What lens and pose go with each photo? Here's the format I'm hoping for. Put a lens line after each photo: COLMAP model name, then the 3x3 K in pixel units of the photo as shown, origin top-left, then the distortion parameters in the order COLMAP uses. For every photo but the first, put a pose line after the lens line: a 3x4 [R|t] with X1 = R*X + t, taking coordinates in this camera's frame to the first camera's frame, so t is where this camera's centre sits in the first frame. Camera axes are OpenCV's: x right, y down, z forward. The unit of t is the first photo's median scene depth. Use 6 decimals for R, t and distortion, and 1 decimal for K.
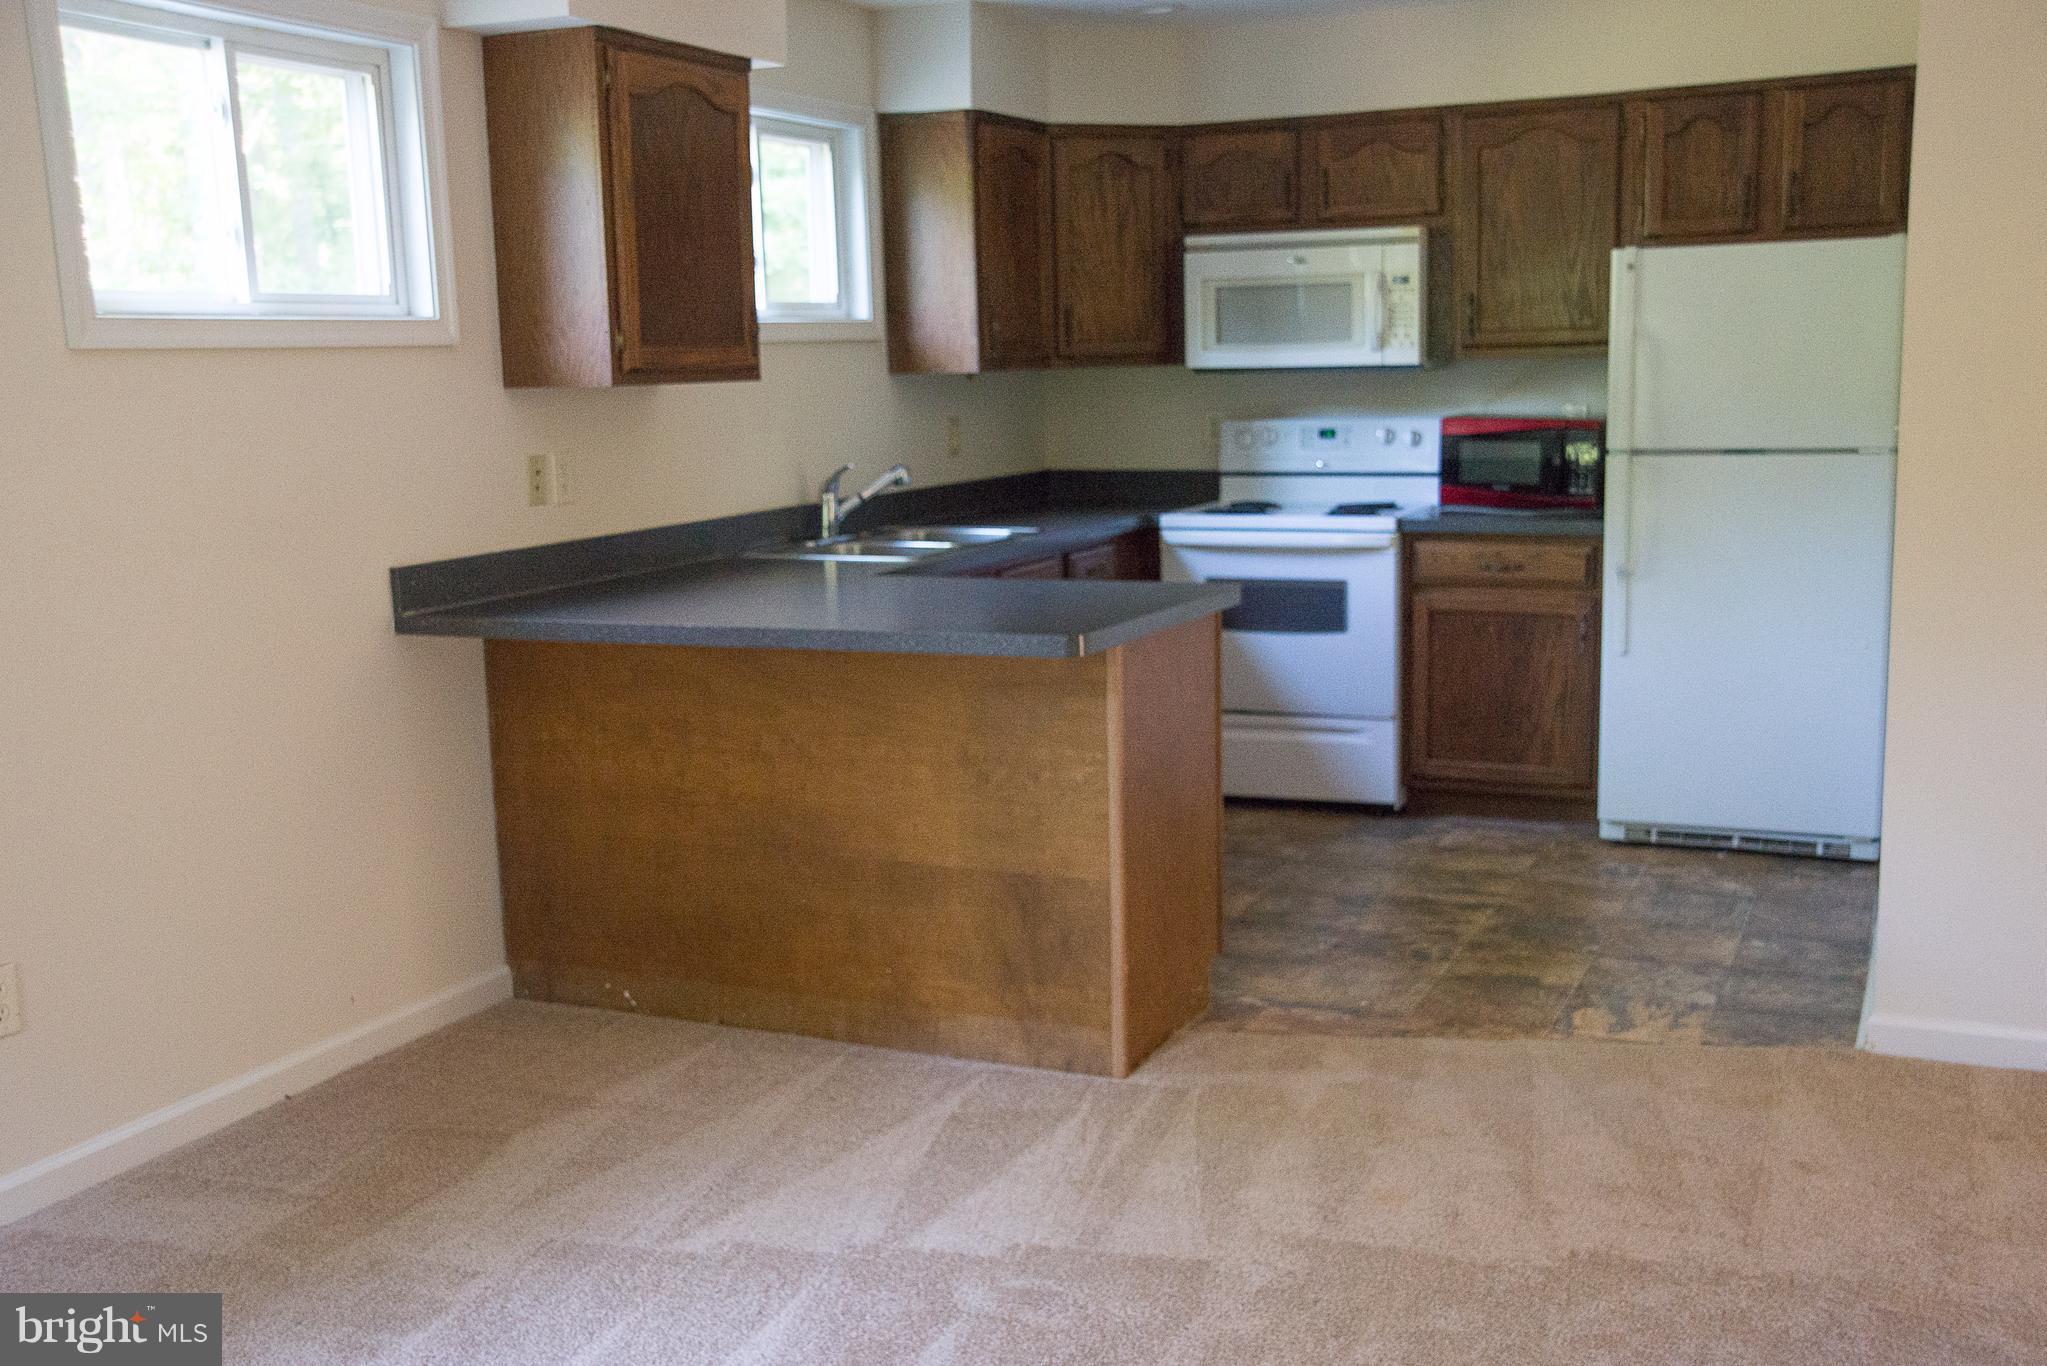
lens RADIAL K [[2025.6, 0, 1044.8], [0, 2025.6, 693.4], [0, 0, 1]] dist [-0.066843, 0.254211]
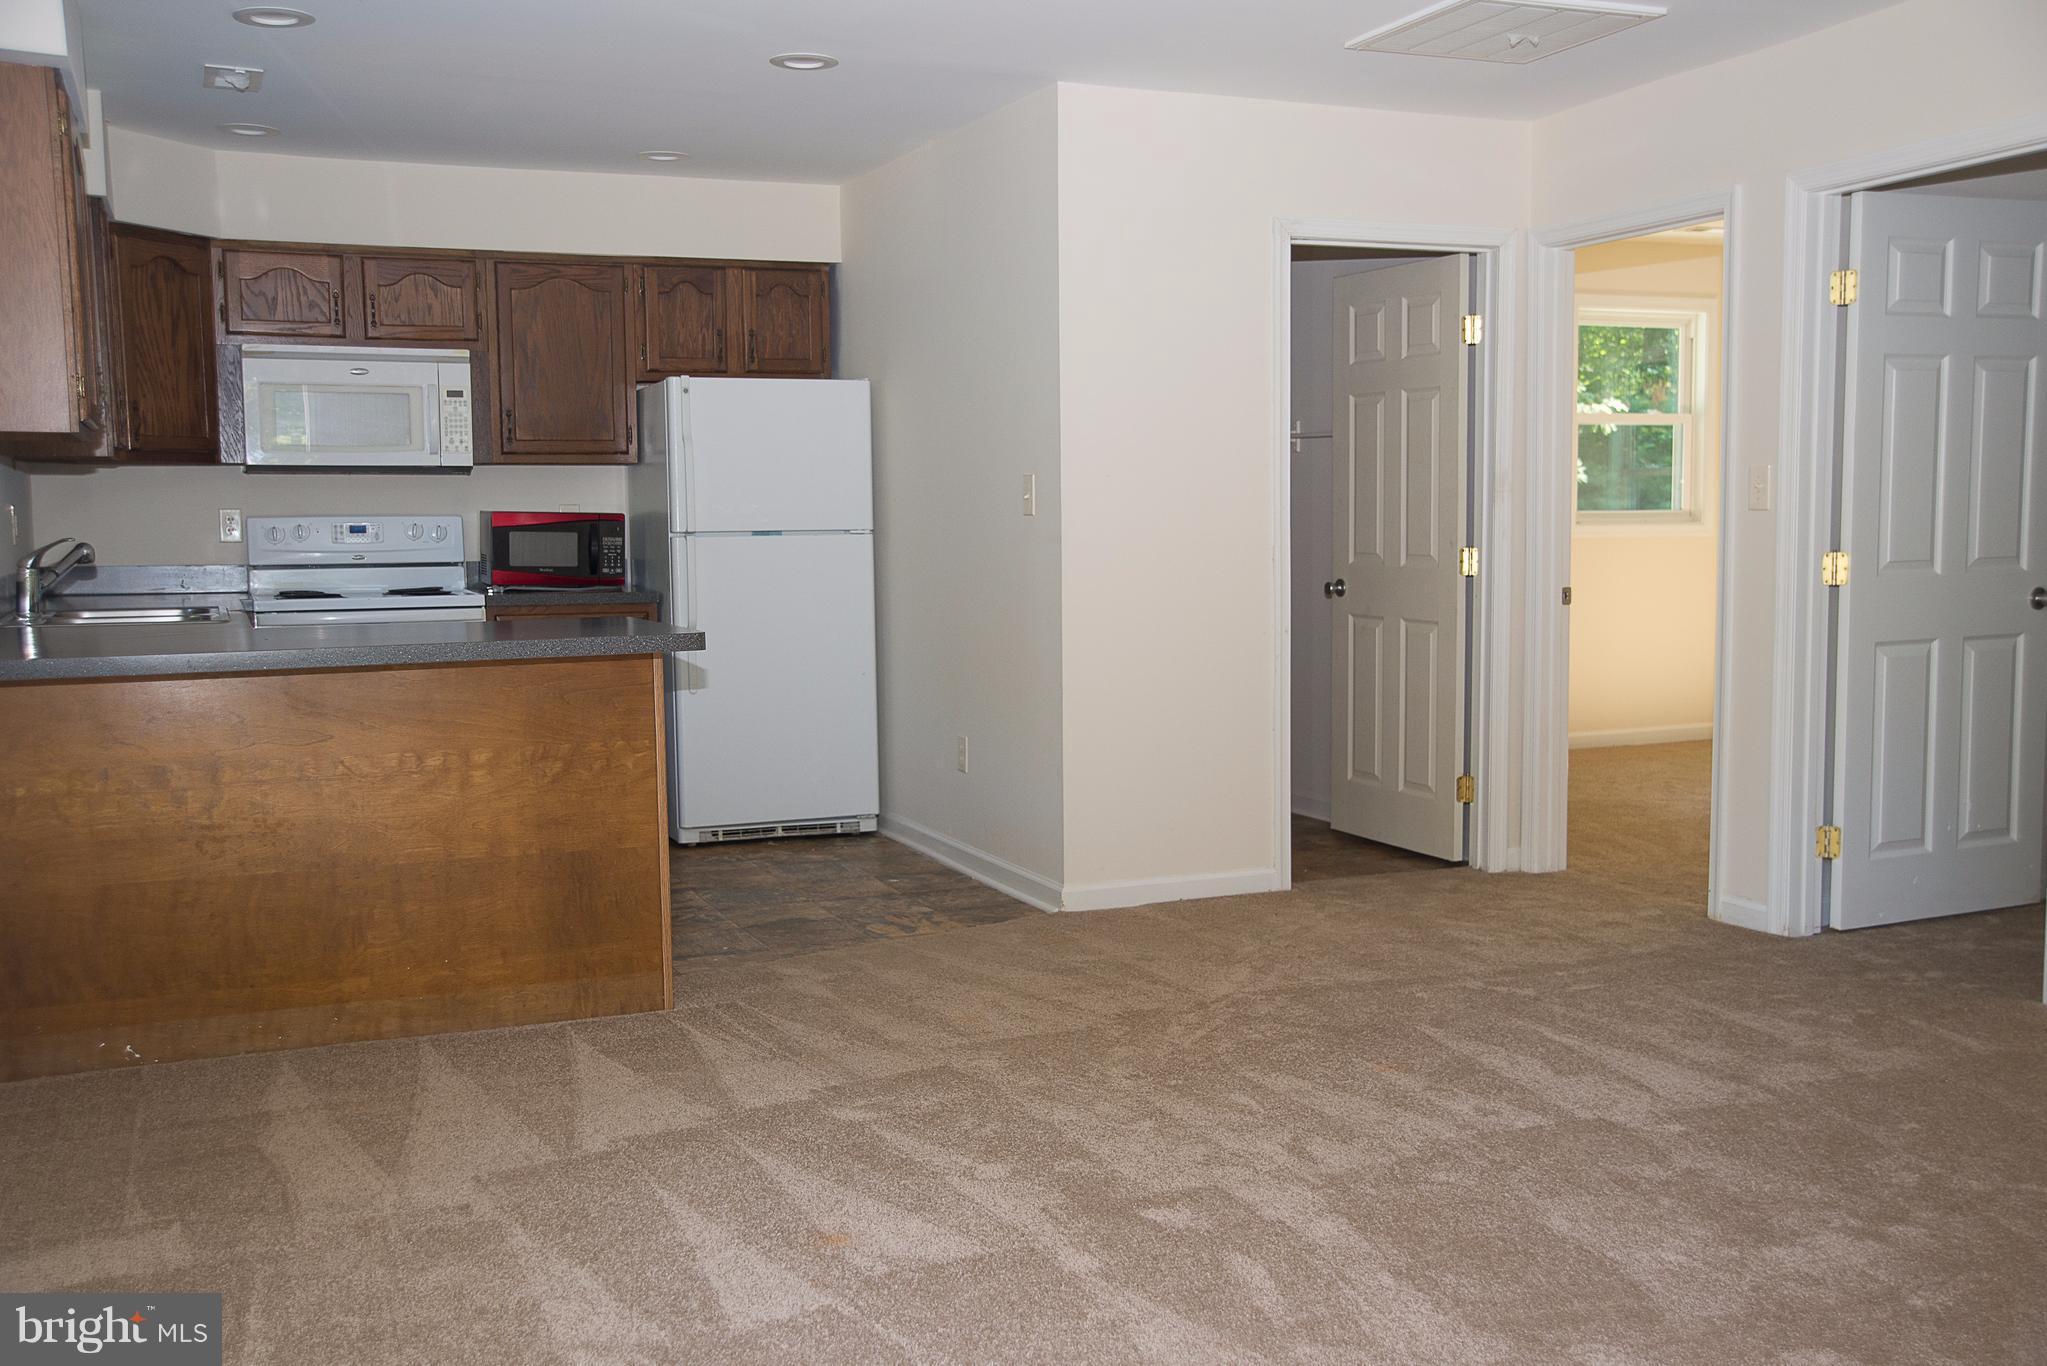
lens RADIAL K [[1922.8, 0, 1030.3], [0, 1922.8, 718.1], [0, 0, 1]] dist [-0.132659, 0.411572]
pose [[0.683975, -0.060684, 0.726977, -0.449687], [0.111008, 0.993587, -0.021502, 0.045873], [-0.721010, 0.095407, 0.686325, 0.027016]]
